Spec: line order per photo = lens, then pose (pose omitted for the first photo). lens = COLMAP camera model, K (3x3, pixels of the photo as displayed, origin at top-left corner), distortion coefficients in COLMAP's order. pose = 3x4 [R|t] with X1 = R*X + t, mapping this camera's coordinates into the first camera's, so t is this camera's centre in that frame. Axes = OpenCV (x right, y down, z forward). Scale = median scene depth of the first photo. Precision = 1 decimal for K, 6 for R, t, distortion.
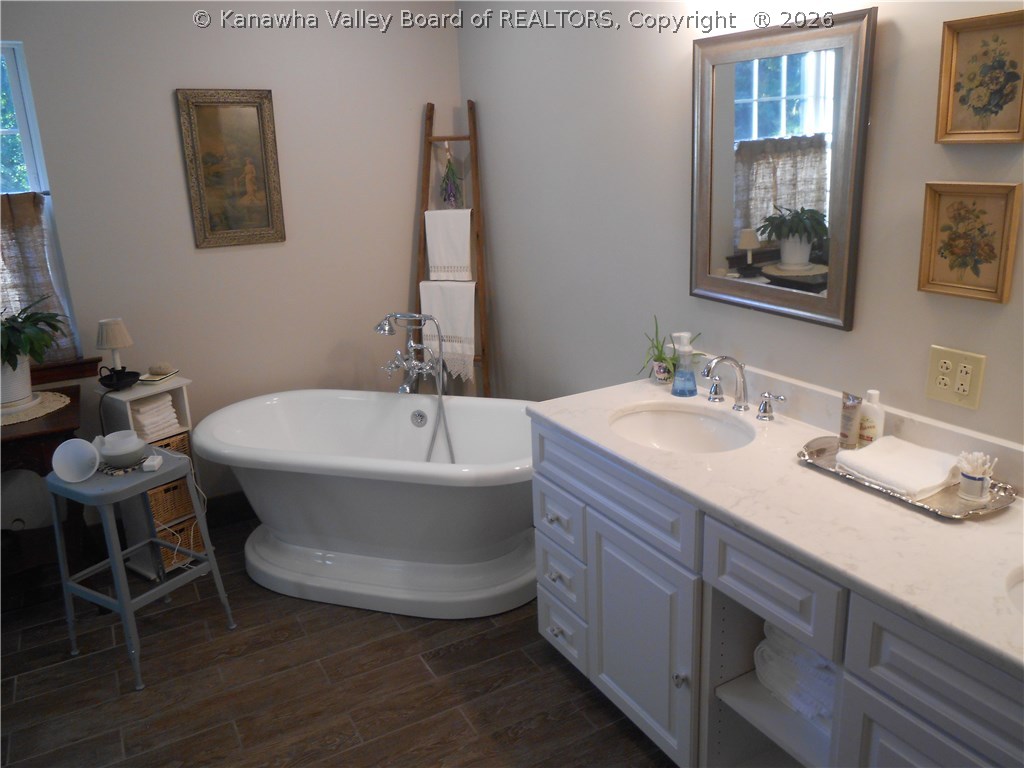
lens RADIAL K [[800.5, 0, 511.9], [0, 800.5, 366.2], [0, 0, 1]] dist [-0.026559, 0.050790]
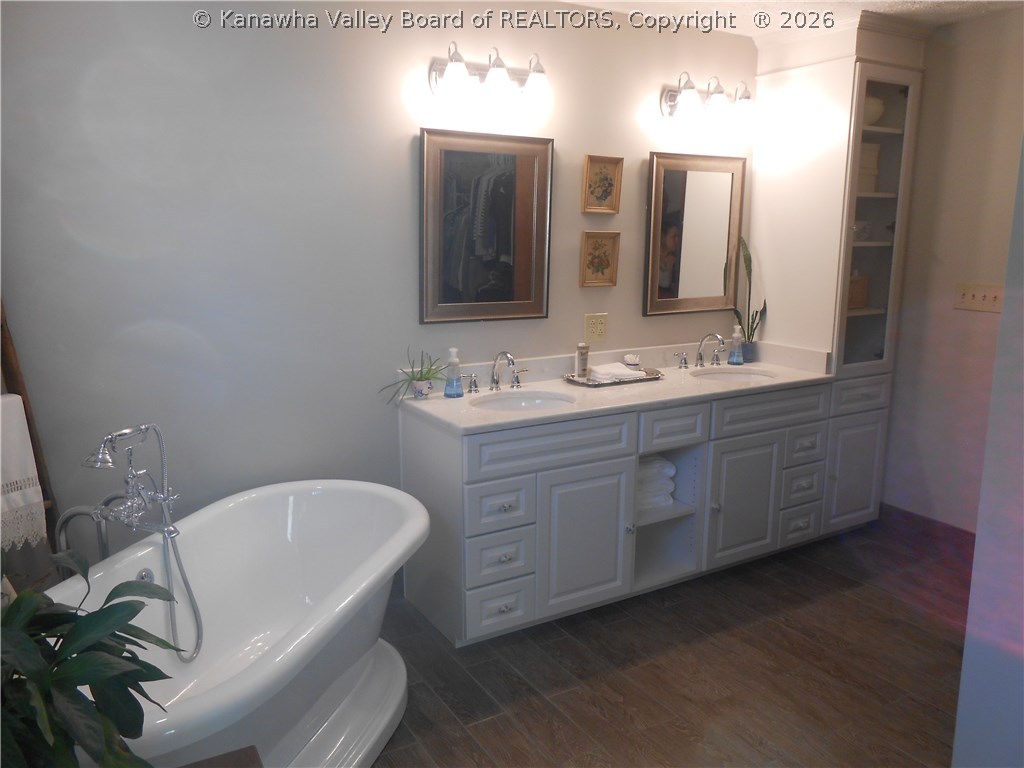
lens RADIAL K [[800.5, 0, 511.9], [0, 800.5, 366.2], [0, 0, 1]] dist [-0.026559, 0.050790]
pose [[-0.034338, -0.125018, 0.991560, -0.795192], [0.266451, 0.955089, 0.129646, -0.115677], [-0.963237, 0.268654, 0.000515, 0.675335]]
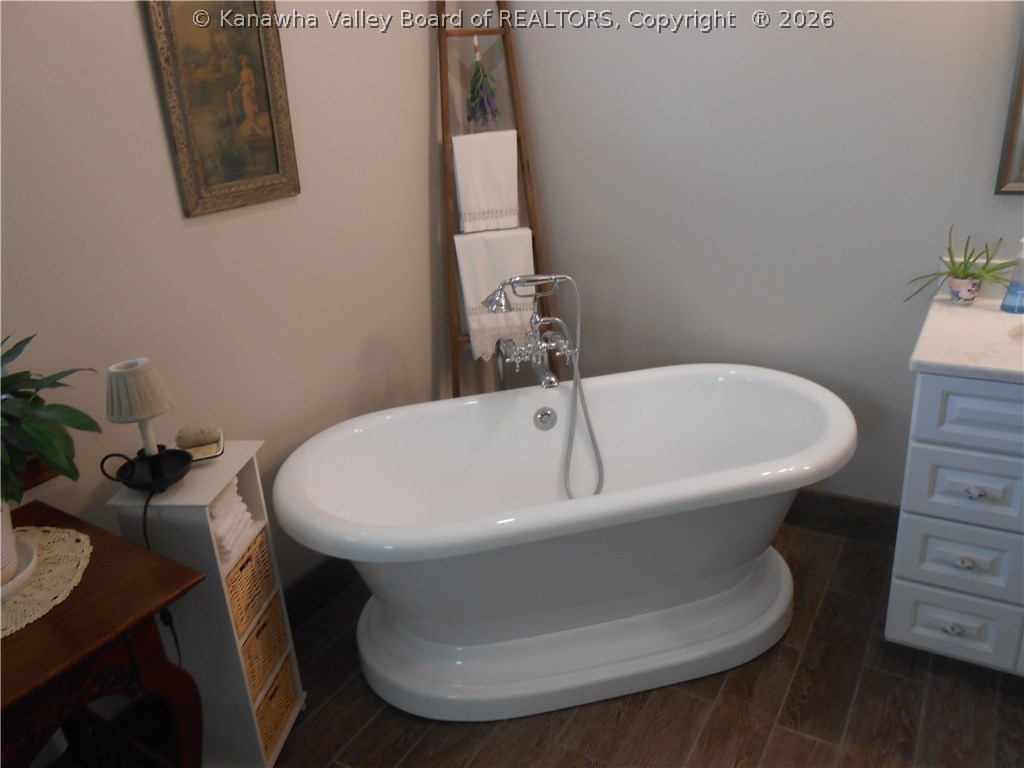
lens RADIAL K [[800.5, 0, 511.9], [0, 800.5, 366.2], [0, 0, 1]] dist [-0.026559, 0.050790]
pose [[0.860408, -0.194639, 0.470971, -0.490397], [0.167683, 0.980855, 0.099022, -0.060583], [-0.481228, -0.006225, 0.876573, 0.385219]]
